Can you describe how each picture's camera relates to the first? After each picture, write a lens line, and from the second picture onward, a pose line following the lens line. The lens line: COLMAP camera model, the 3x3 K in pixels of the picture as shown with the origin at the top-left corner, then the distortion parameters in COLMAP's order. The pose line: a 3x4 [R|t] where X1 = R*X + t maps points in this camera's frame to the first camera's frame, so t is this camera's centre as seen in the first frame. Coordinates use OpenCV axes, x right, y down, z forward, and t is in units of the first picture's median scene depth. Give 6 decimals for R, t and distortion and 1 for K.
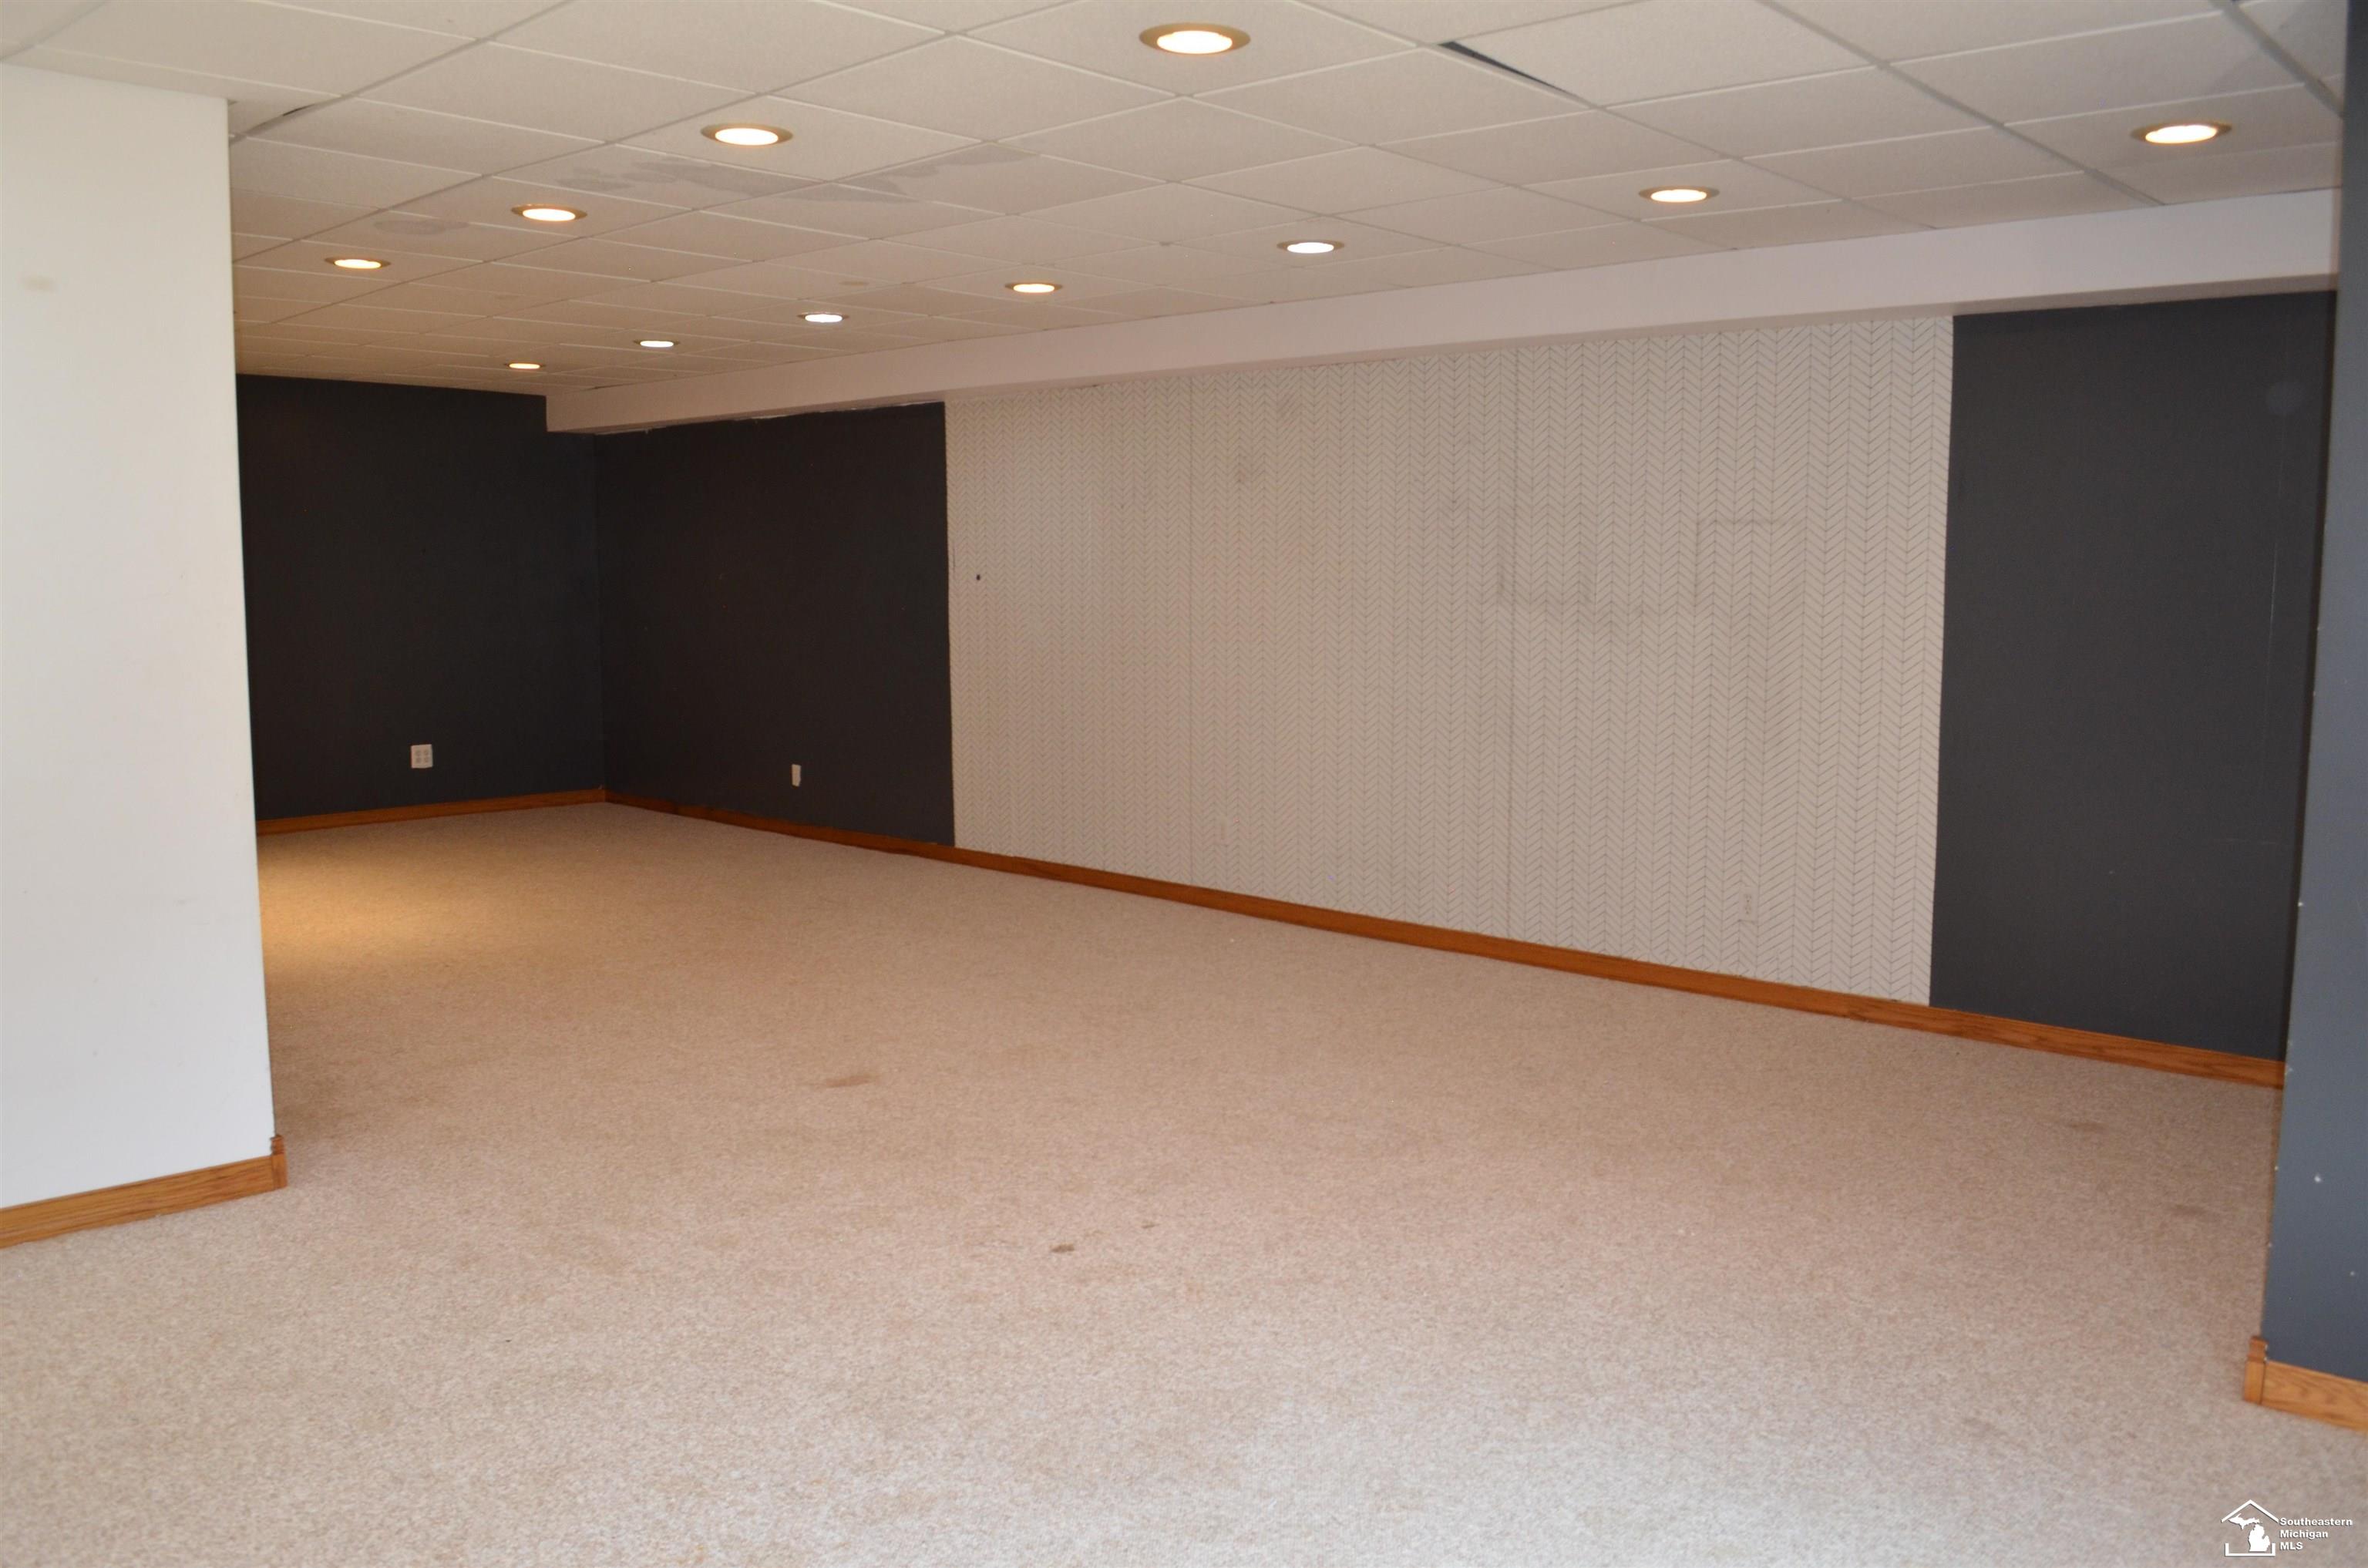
lens RADIAL K [[1874.6, 0, 1185.1], [0, 1874.6, 776.8], [0, 0, 1]] dist [-0.079564, 0.012932]
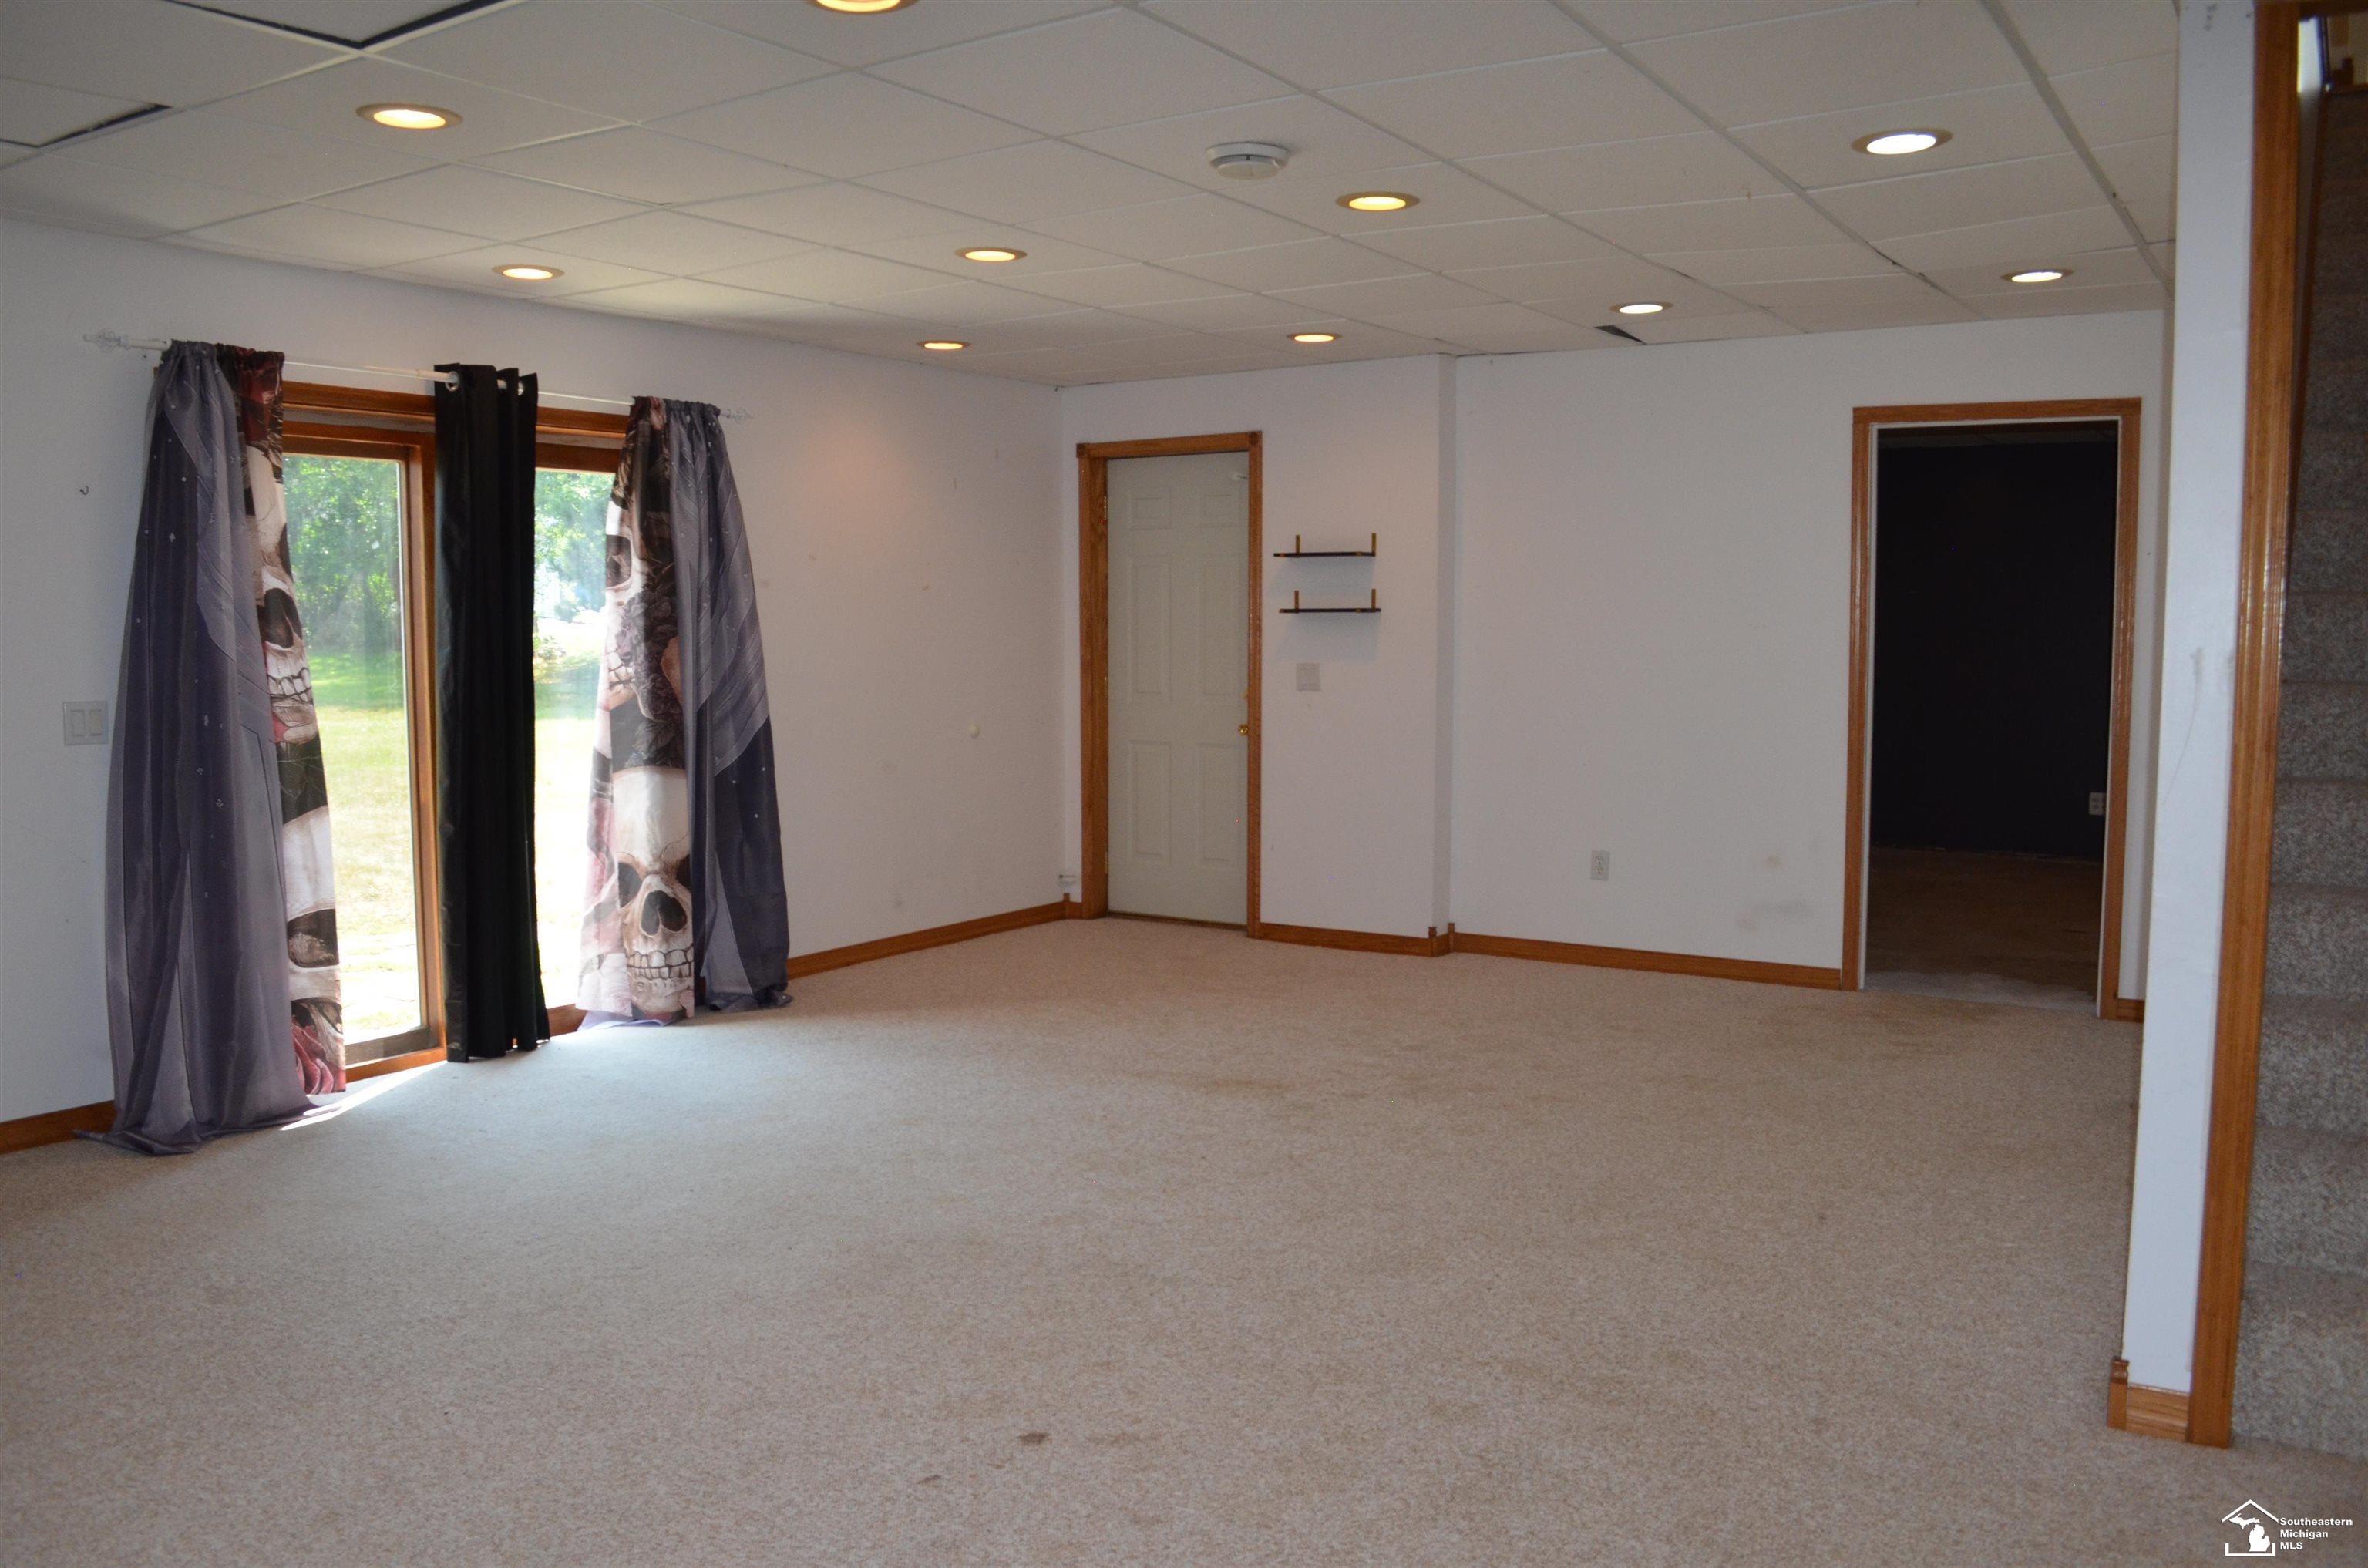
lens RADIAL K [[1874.6, 0, 1183.6], [0, 1874.6, 783.5], [0, 0, 1]] dist [-0.079564, 0.012932]
pose [[-0.984836, 0.010428, -0.173176, 0.006240], [-0.024337, 0.980018, 0.197415, -0.170688], [0.171774, 0.198636, -0.964903, 1.603355]]
